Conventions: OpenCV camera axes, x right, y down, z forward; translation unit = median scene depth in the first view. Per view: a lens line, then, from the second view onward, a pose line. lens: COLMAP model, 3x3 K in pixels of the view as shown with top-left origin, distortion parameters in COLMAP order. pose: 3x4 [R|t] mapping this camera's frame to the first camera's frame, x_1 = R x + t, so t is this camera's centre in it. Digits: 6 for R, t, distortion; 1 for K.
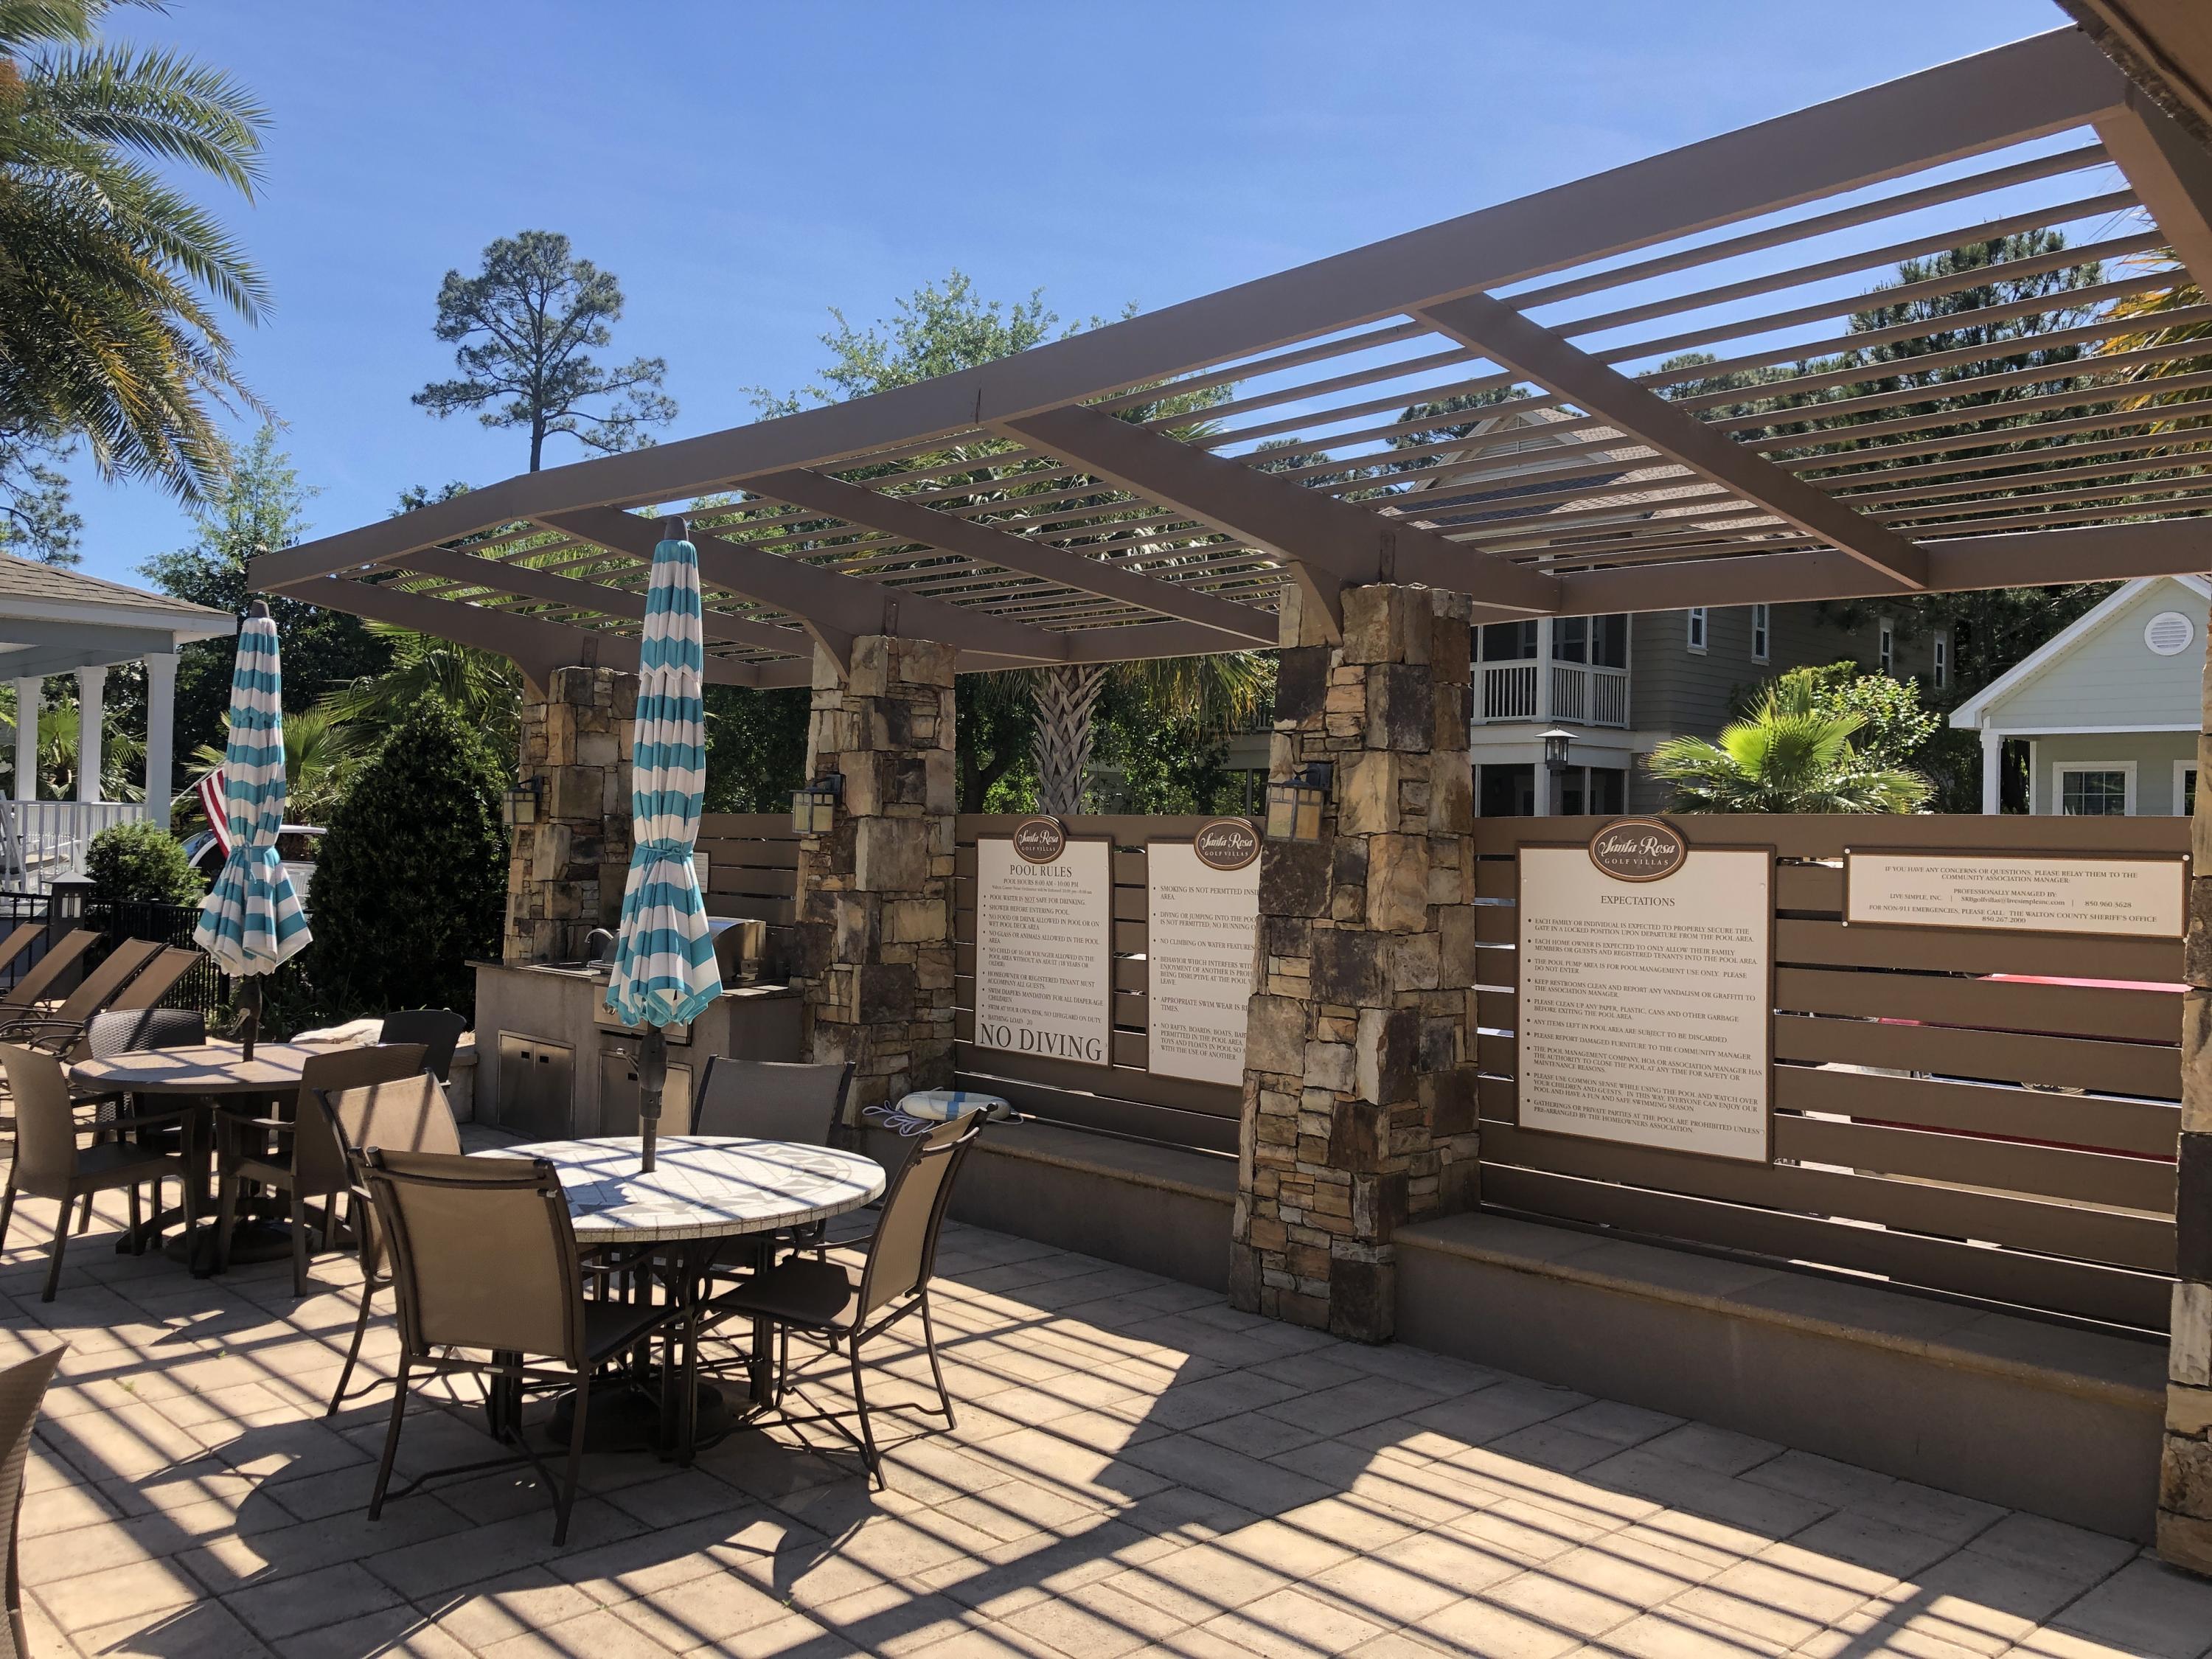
lens RADIAL K [[1848.3, 0, 1106.0], [0, 1848.3, 829.5], [0, 0, 1]] dist [0.008900, -0.001481]
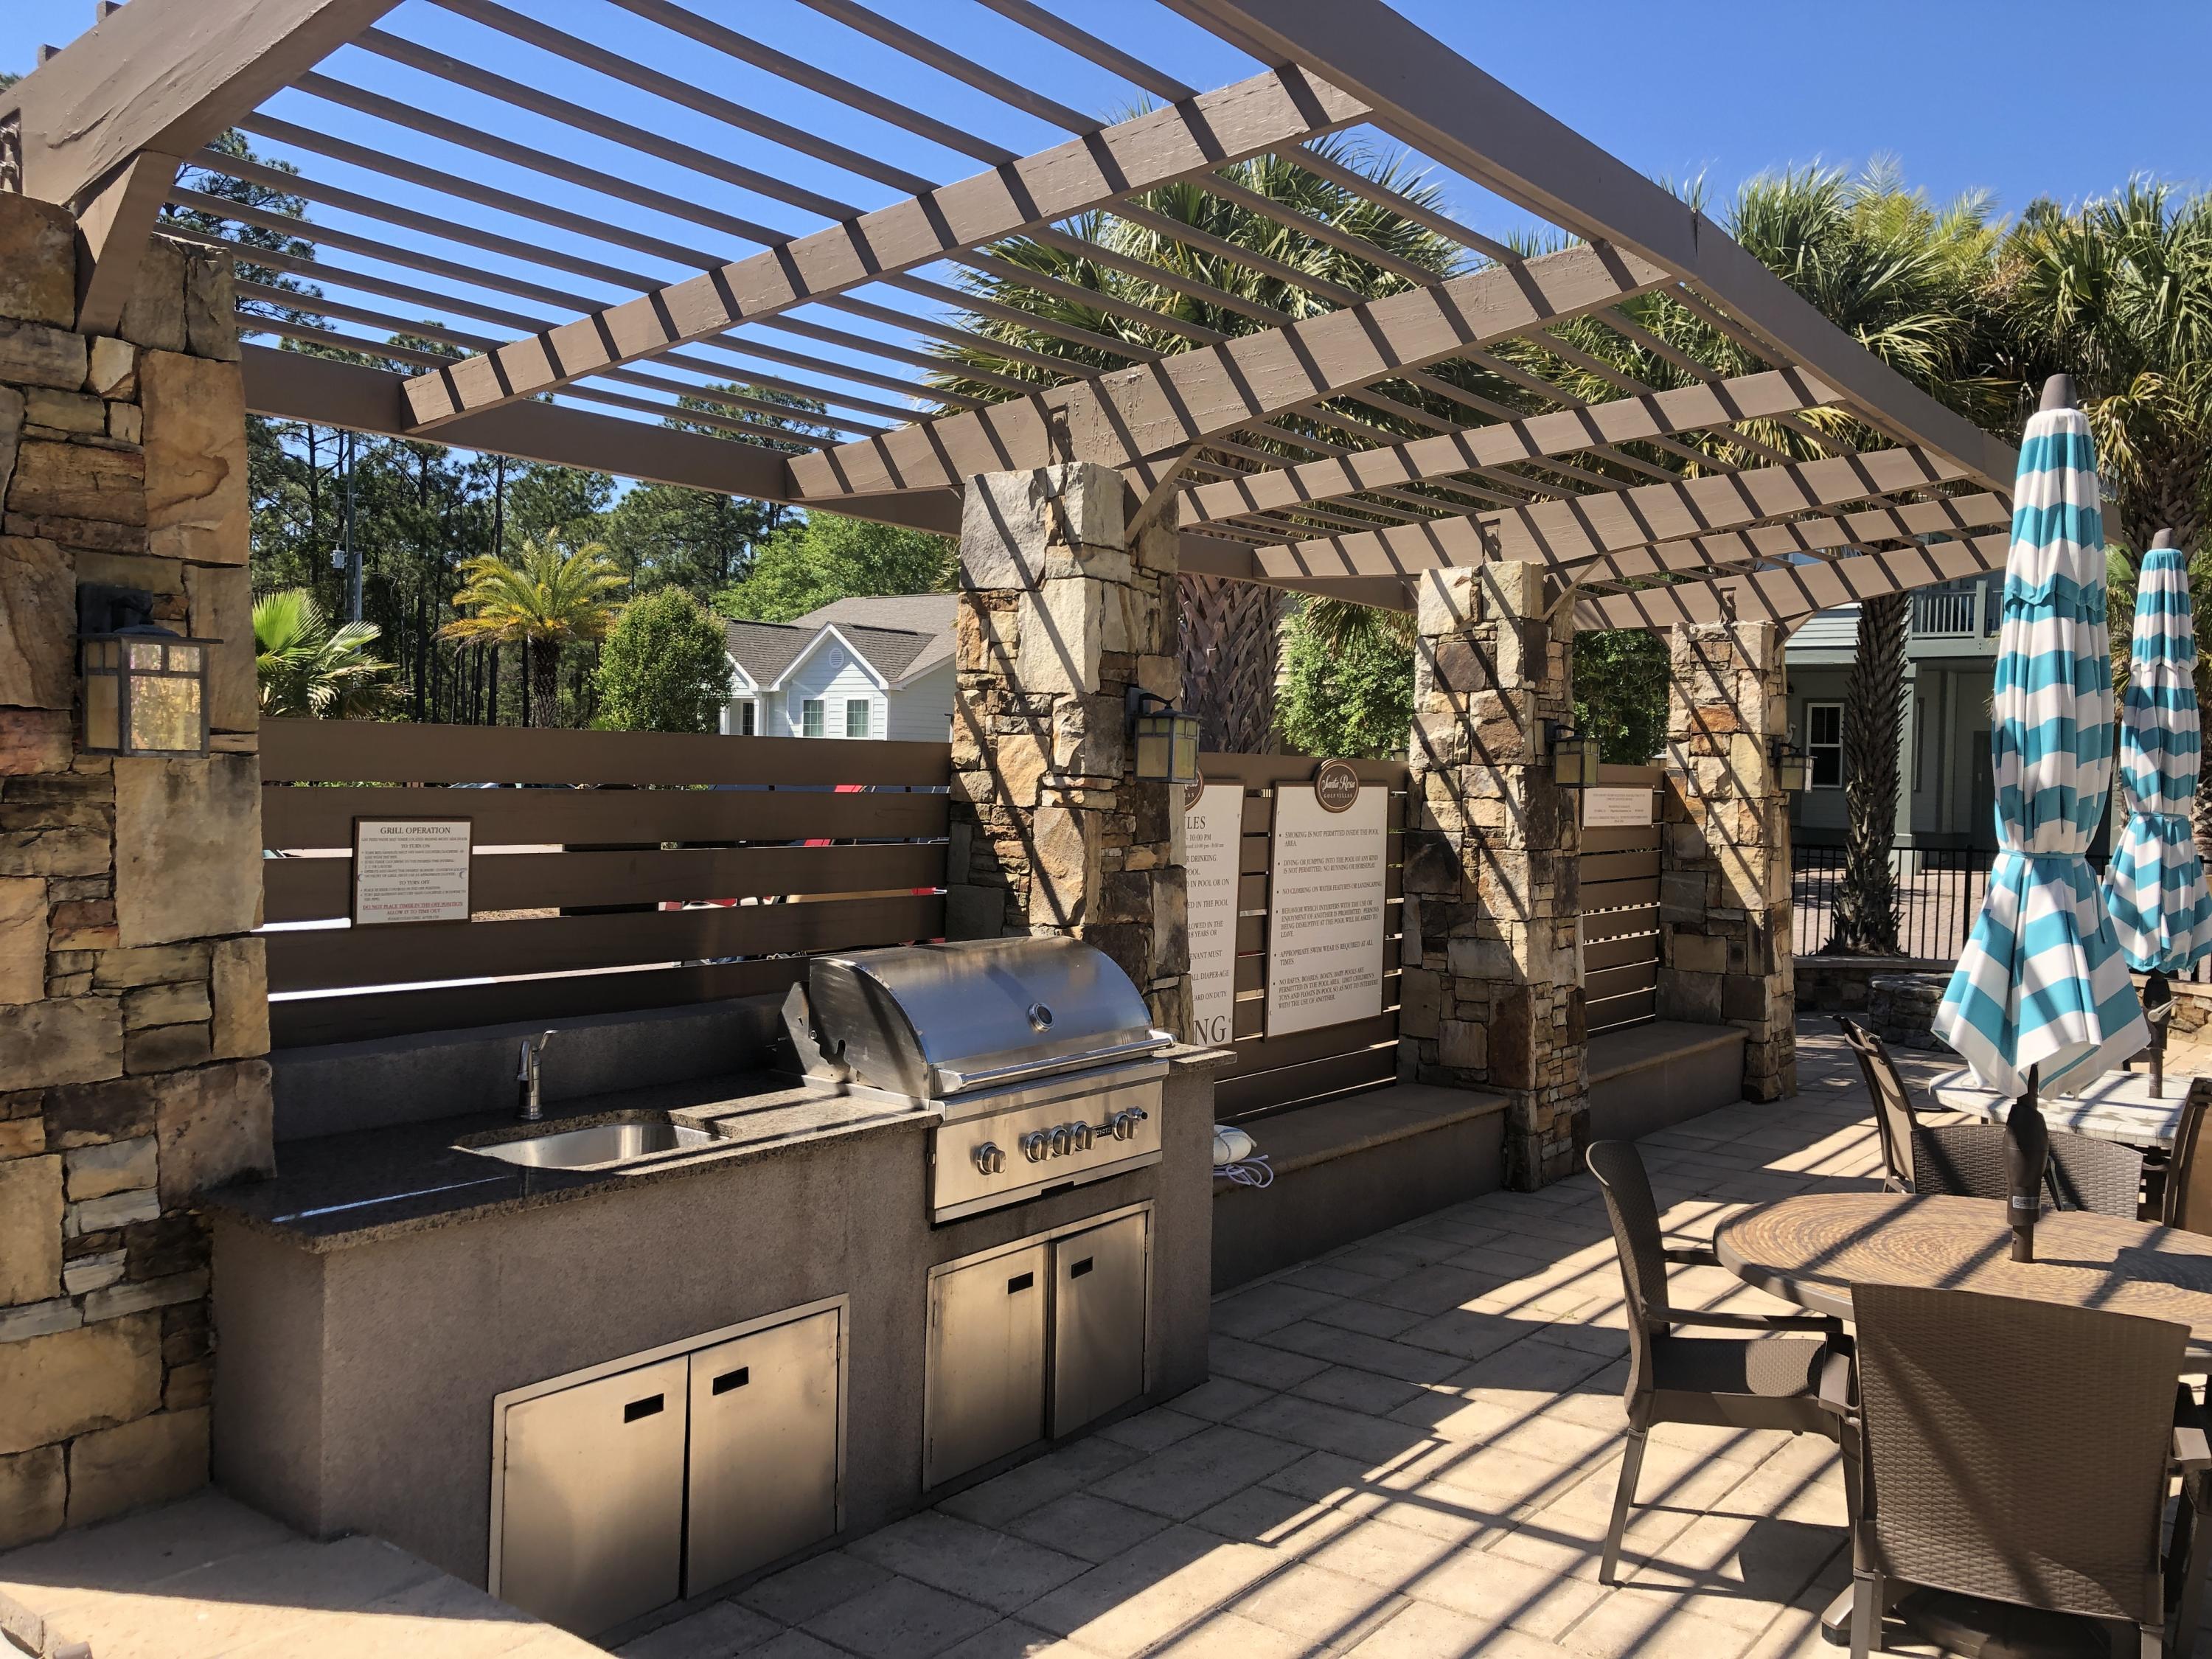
lens RADIAL K [[1848.3, 0, 1106.0], [0, 1848.3, 829.5], [0, 0, 1]] dist [0.008900, -0.001481]
pose [[-0.179298, -0.045541, 0.982740, -0.857252], [-0.017783, 0.998915, 0.043046, -0.009142], [-0.983634, -0.009757, -0.179913, 1.245591]]
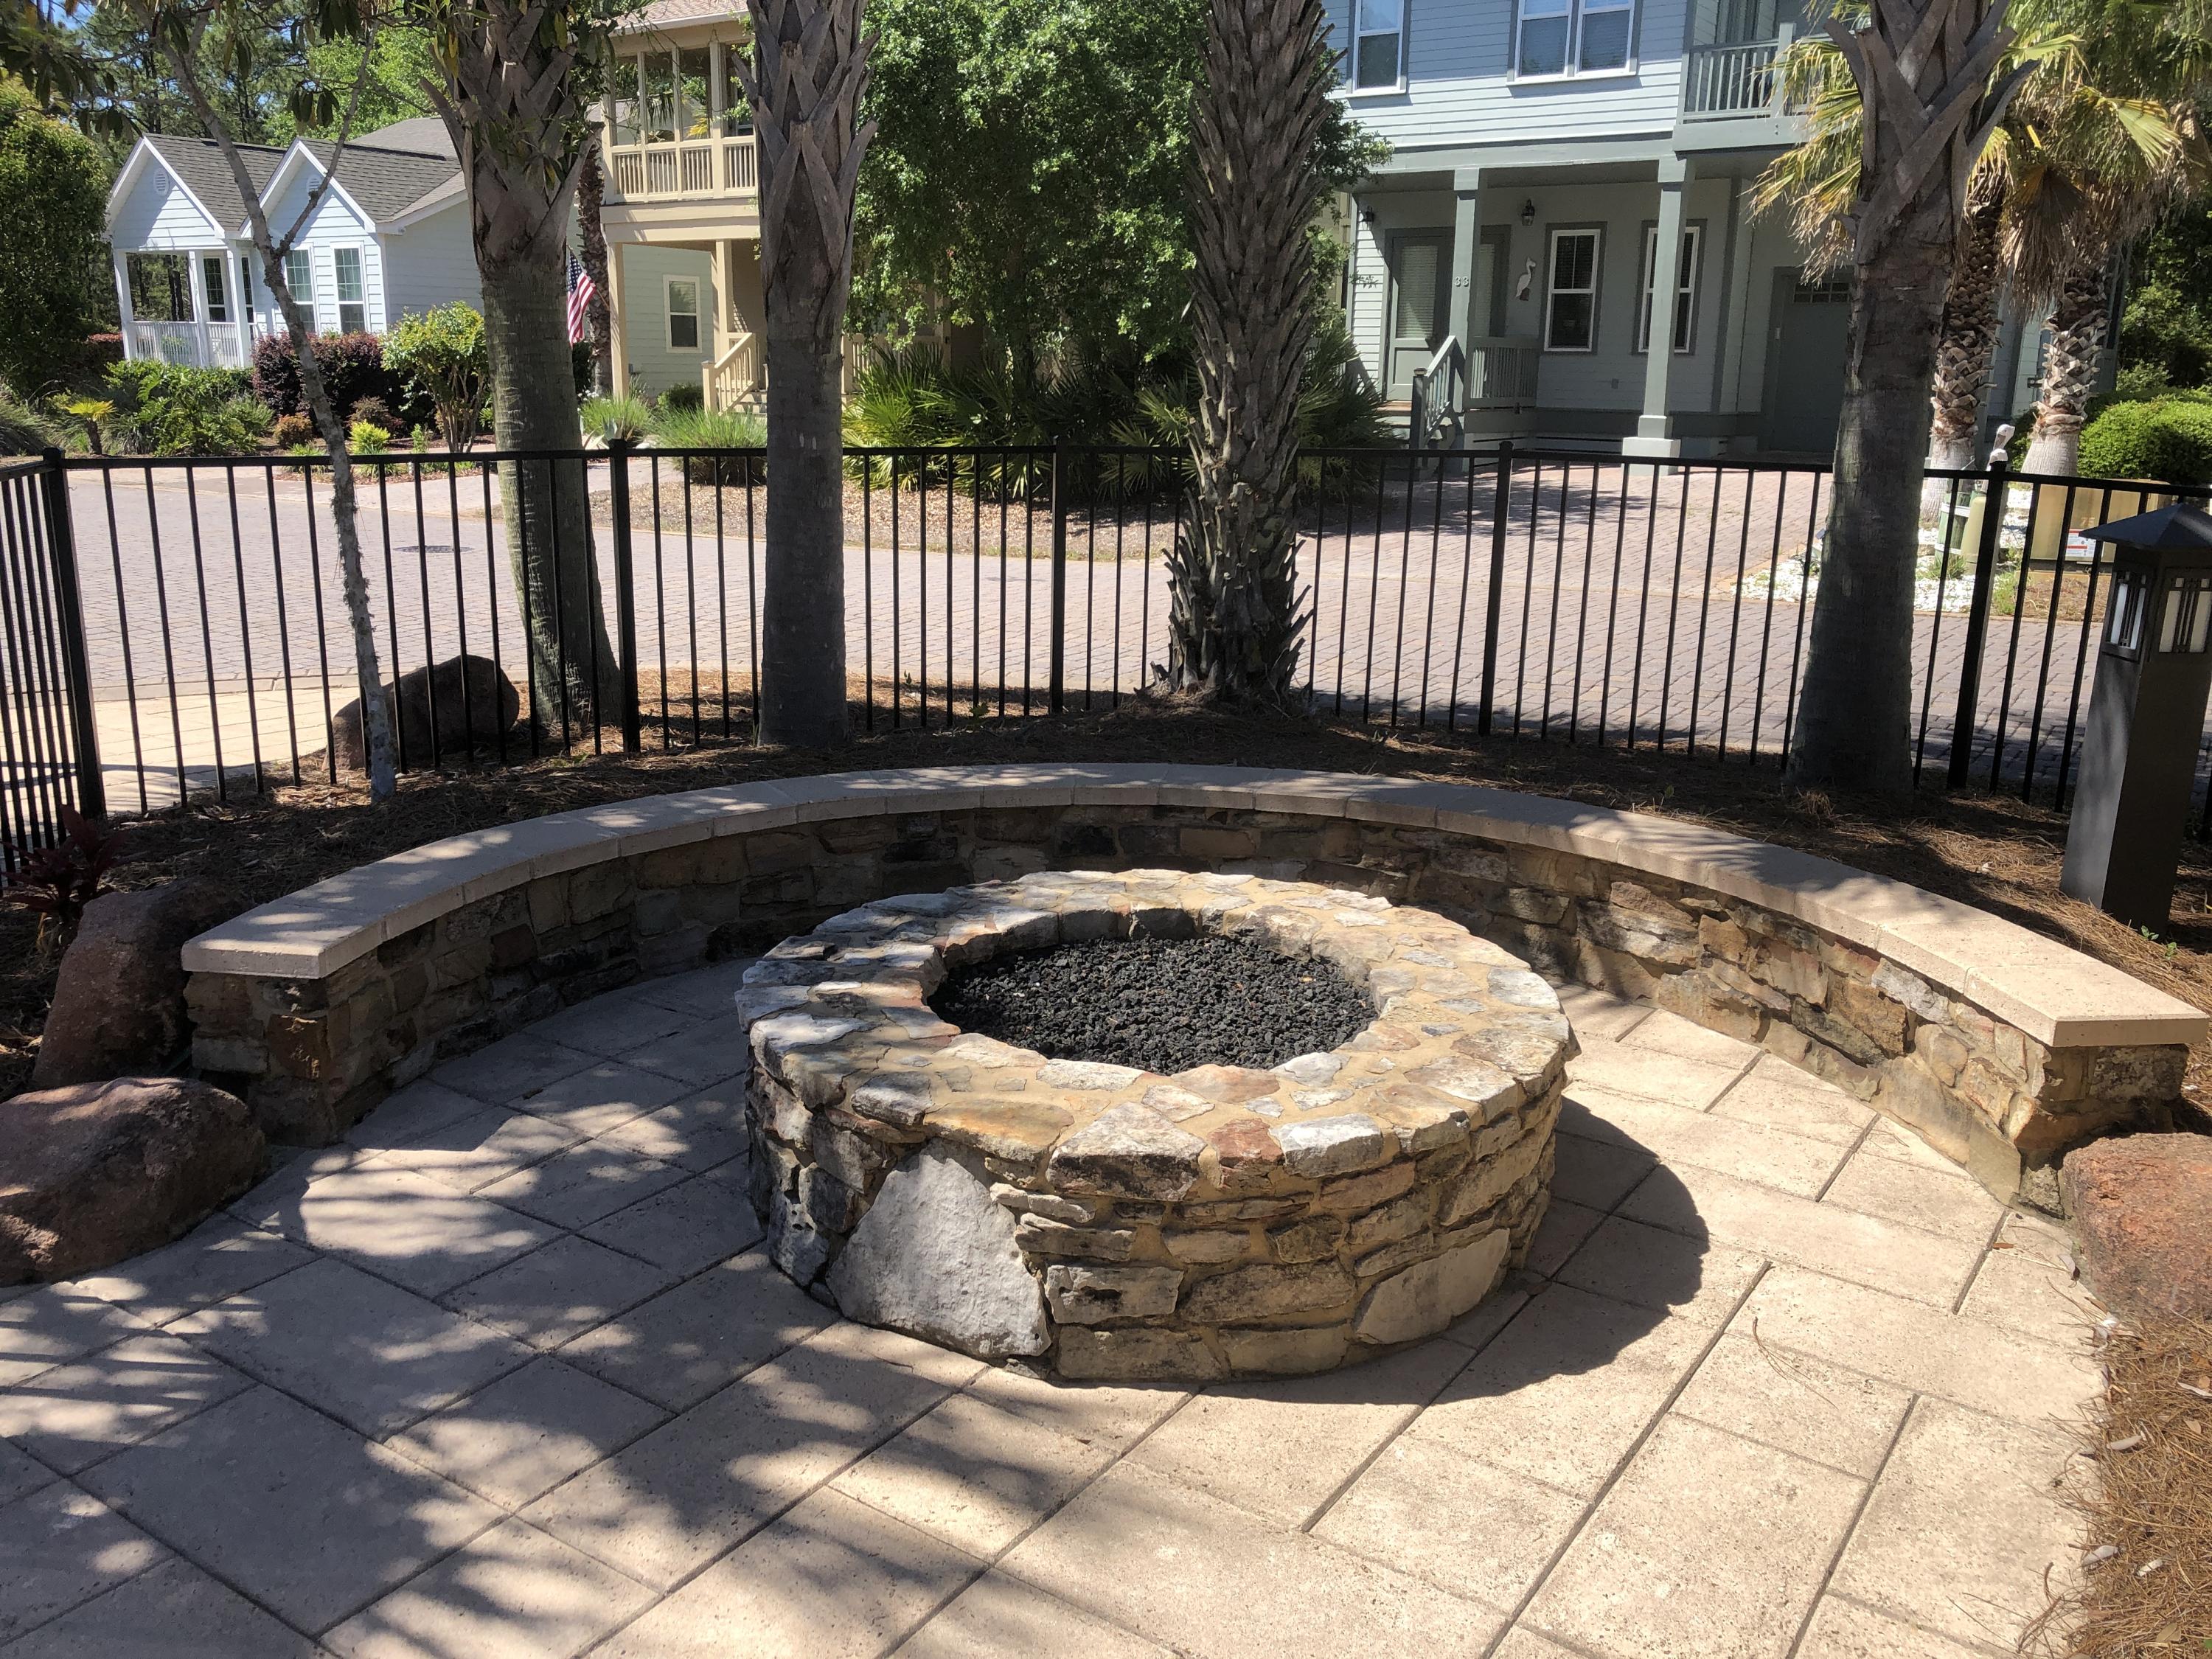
lens RADIAL K [[1848.3, 0, 1106.0], [0, 1848.3, 829.5], [0, 0, 1]] dist [0.008900, -0.001481]
pose [[-0.233140, -0.251093, 0.939467, -0.719938], [-0.009257, 0.966618, 0.256053, -0.003346], [-0.972399, 0.050999, -0.227682, 1.120849]]
